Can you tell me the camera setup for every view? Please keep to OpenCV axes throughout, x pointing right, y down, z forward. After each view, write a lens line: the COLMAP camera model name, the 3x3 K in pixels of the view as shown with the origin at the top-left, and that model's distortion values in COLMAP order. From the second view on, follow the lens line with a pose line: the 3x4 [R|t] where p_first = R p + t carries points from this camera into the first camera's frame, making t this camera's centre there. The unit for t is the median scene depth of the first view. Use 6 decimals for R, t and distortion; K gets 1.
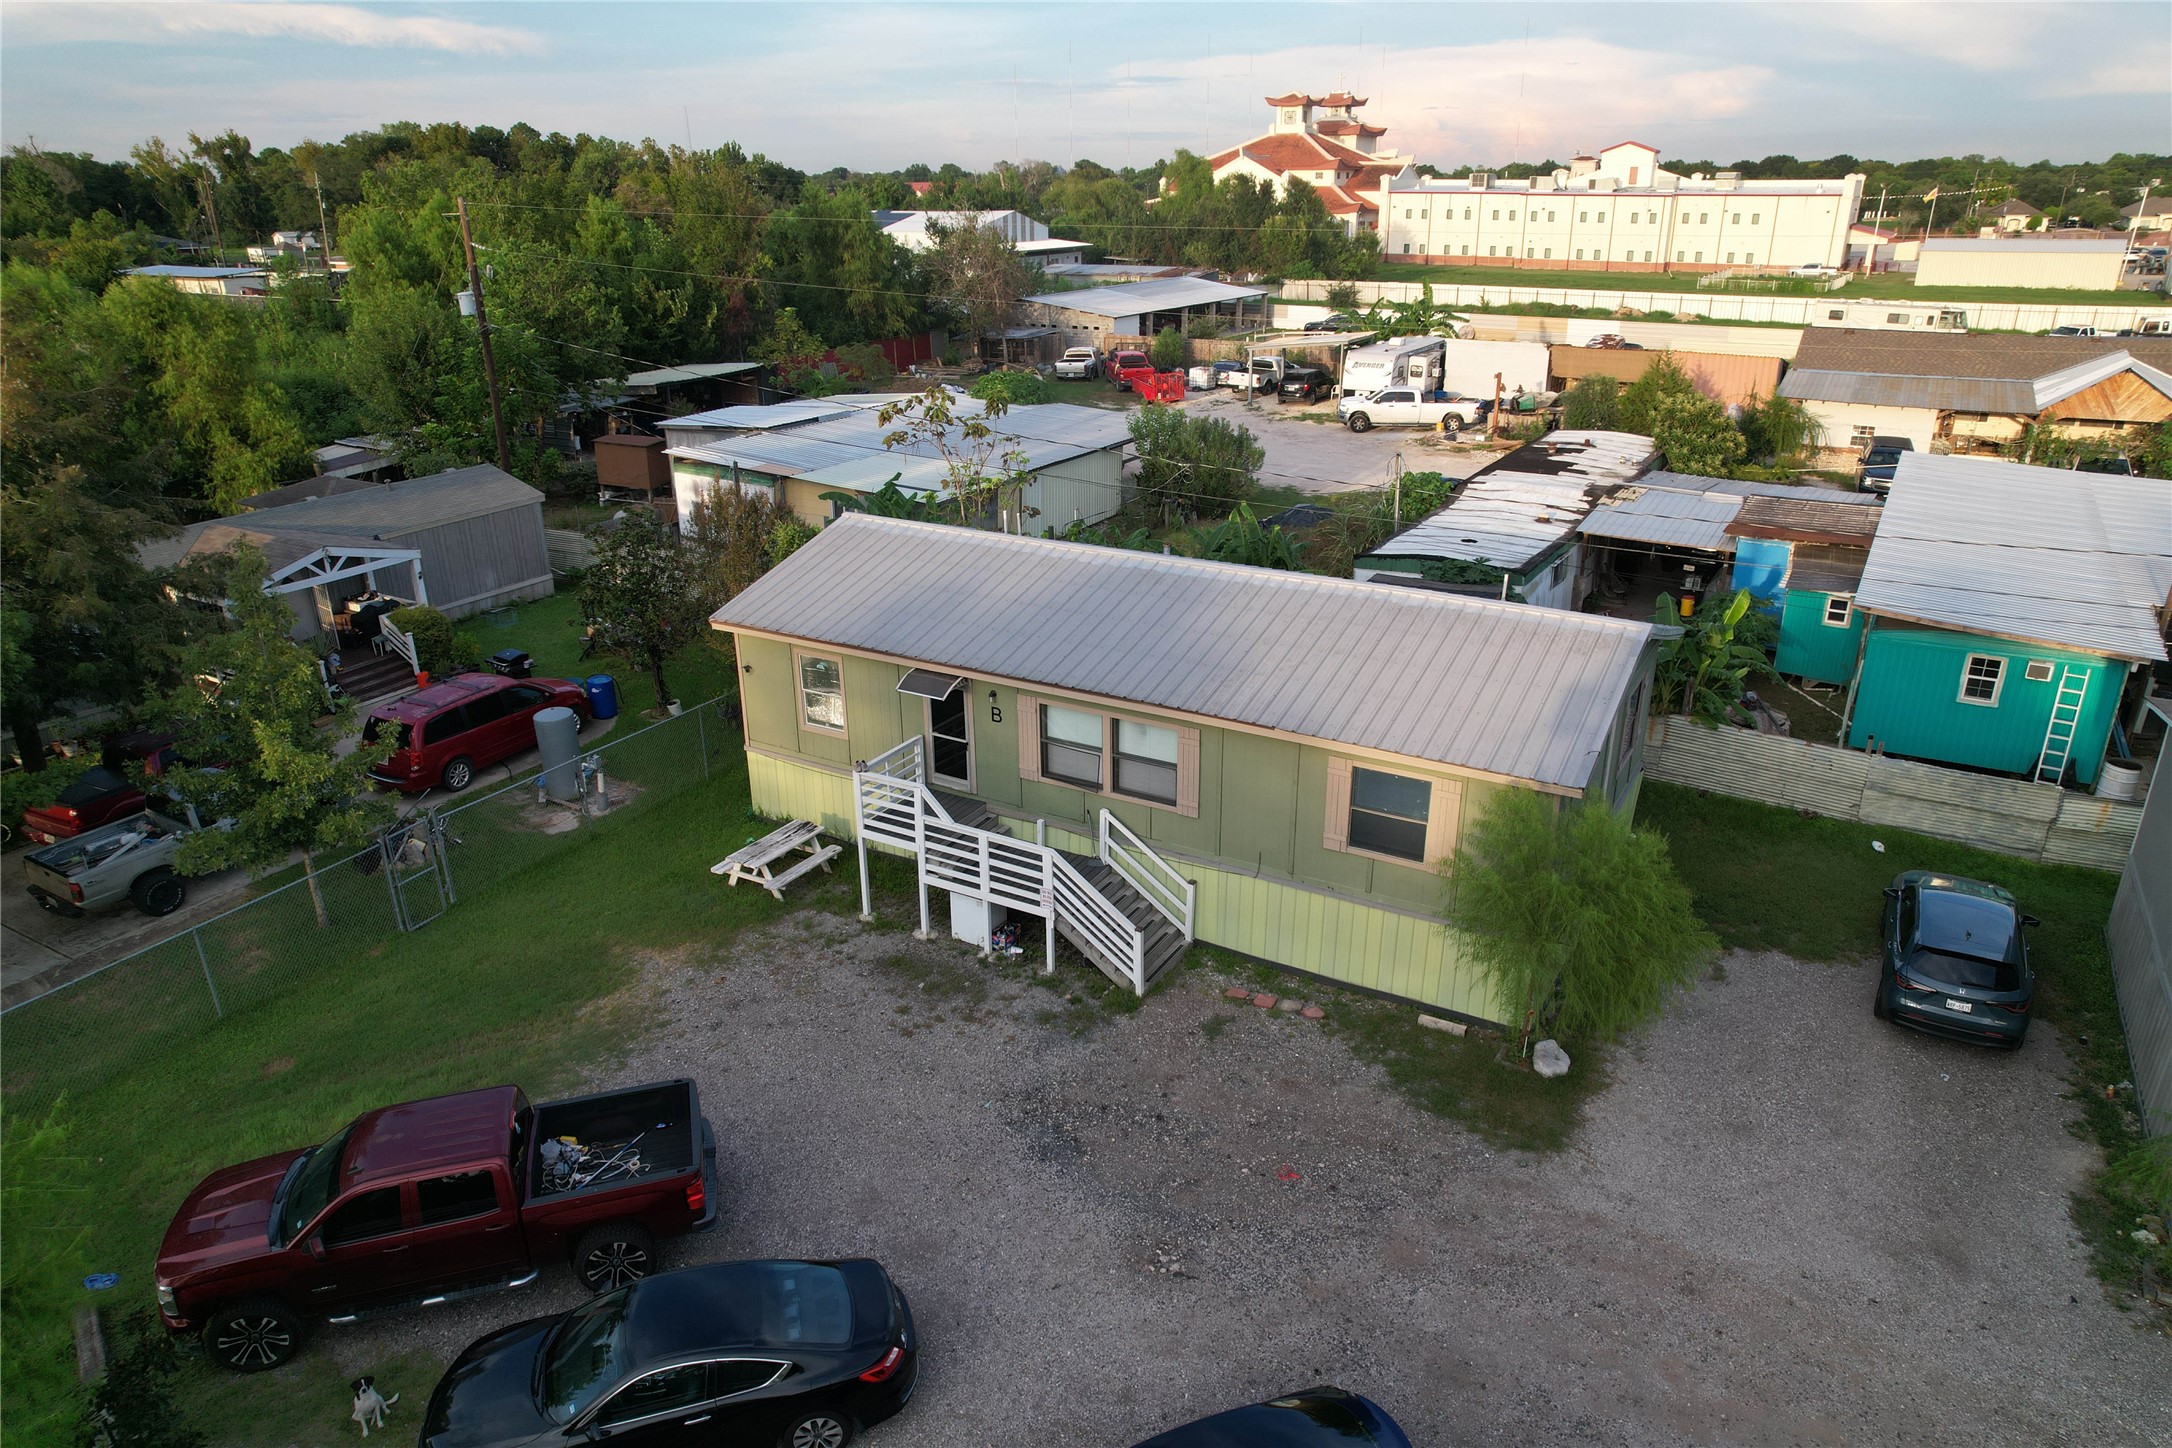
lens RADIAL K [[1374.9, 0, 1086.0], [0, 1374.9, 724.0], [0, 0, 1]] dist [-0.060579, 0.056781]
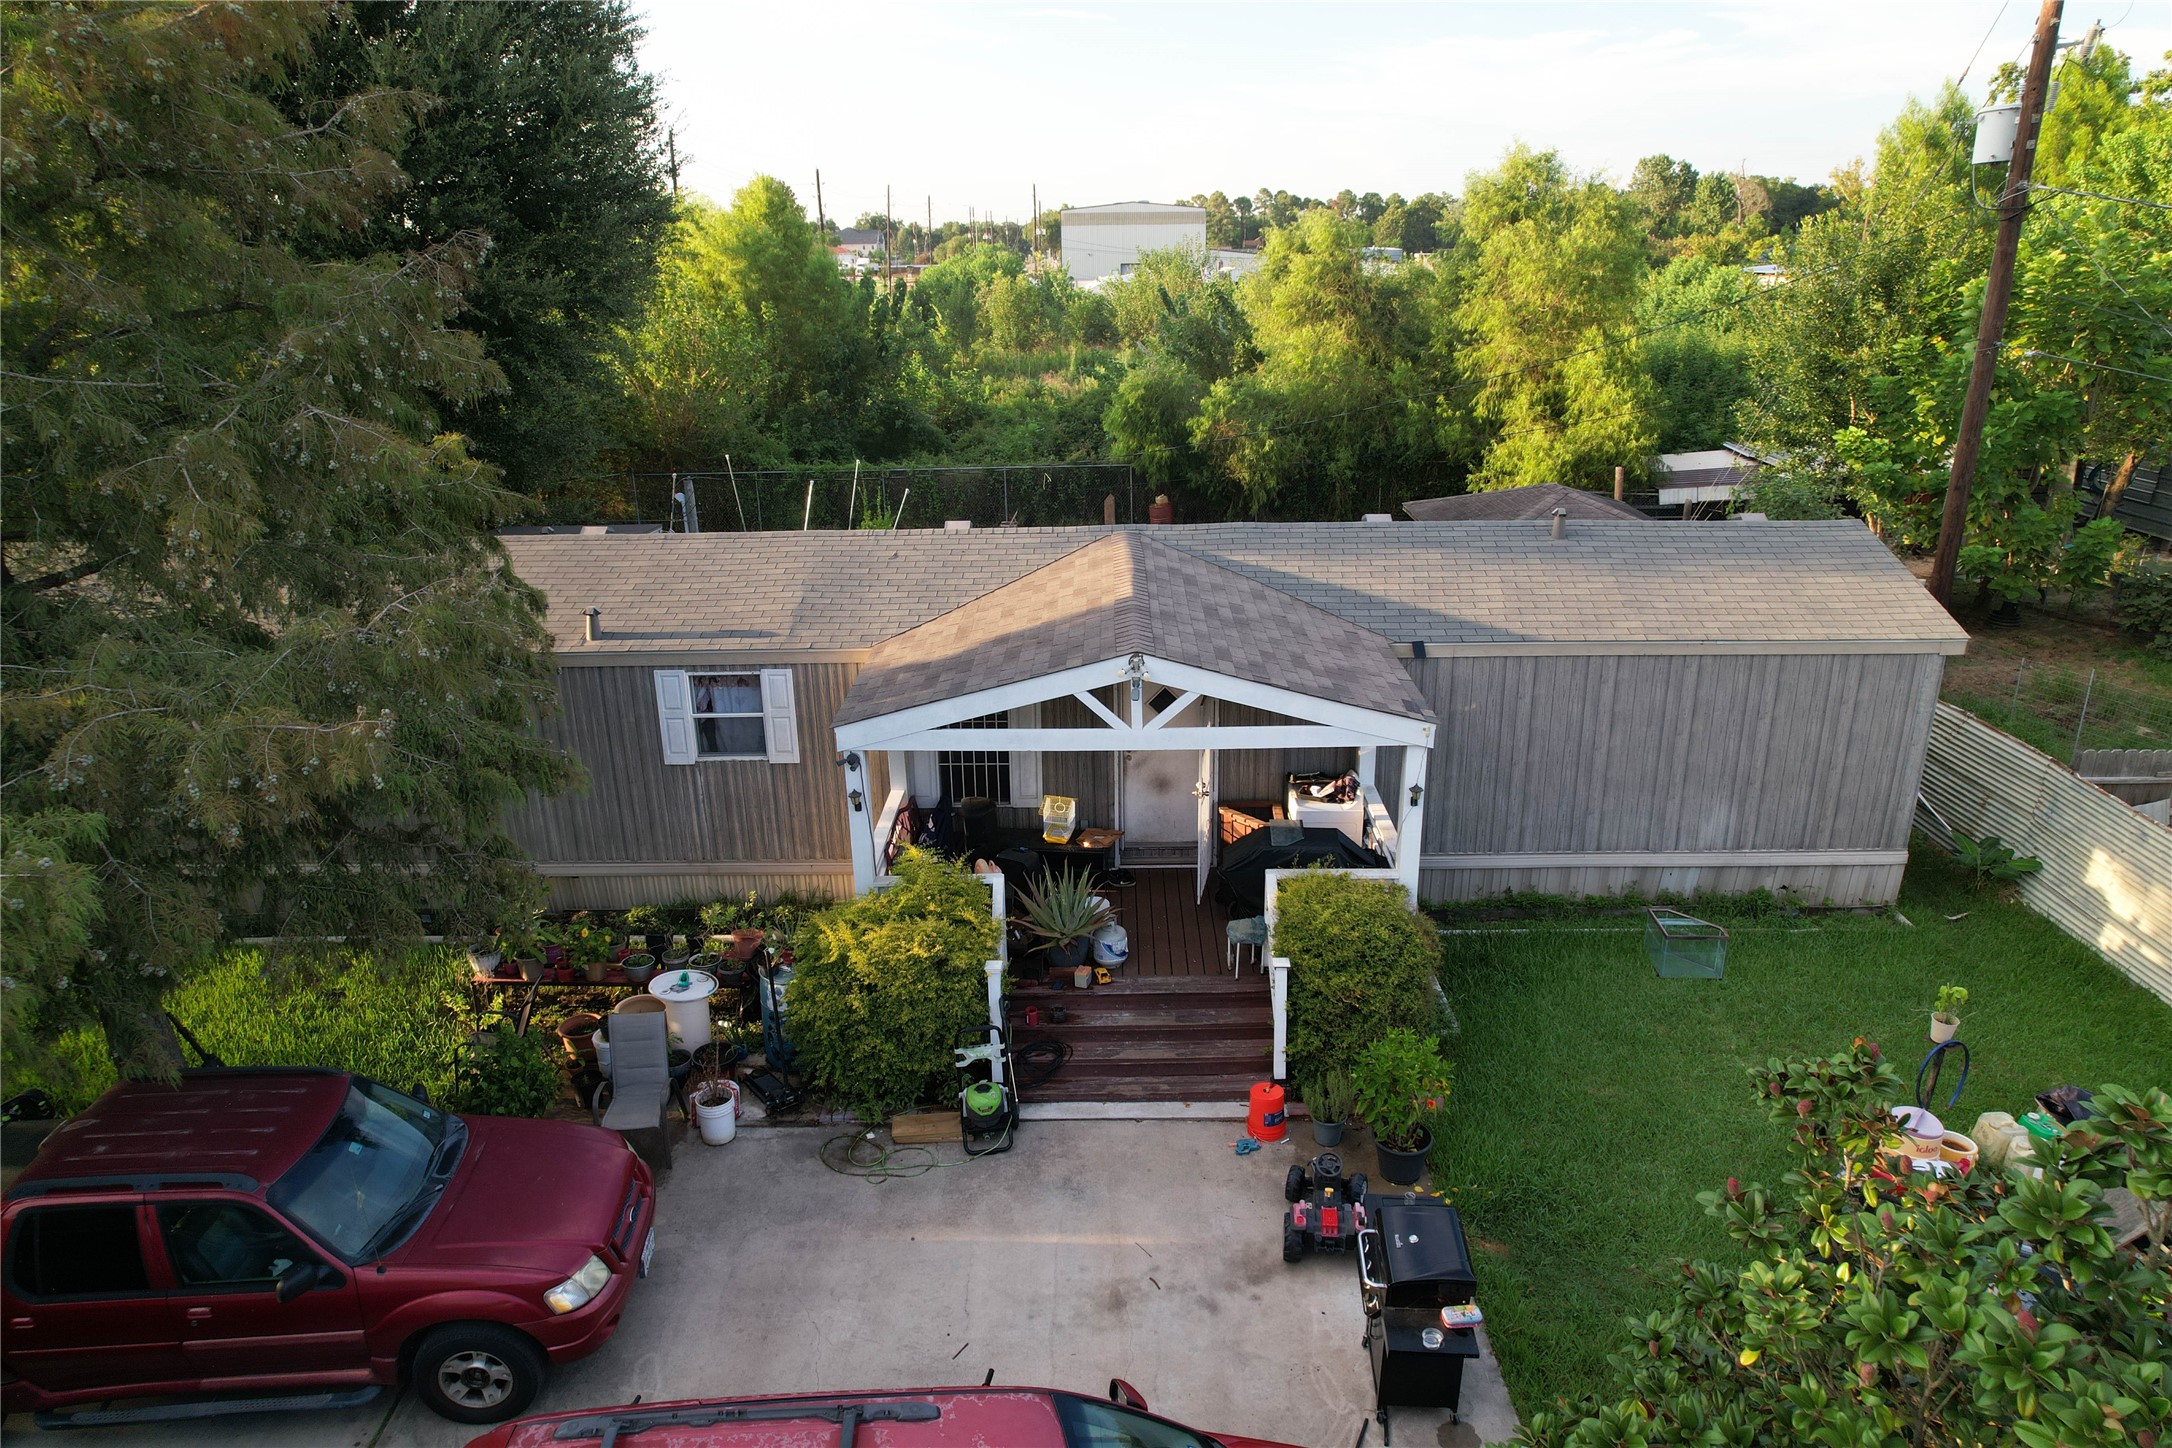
lens RADIAL K [[1374.9, 0, 1086.0], [0, 1374.9, 724.0], [0, 0, 1]] dist [-0.060579, 0.056781]
pose [[0.484872, 0.295237, -0.823246, -0.219531], [-0.316386, 0.936760, 0.149603, -0.129188], [0.815352, 0.187926, 0.547618, 0.638718]]
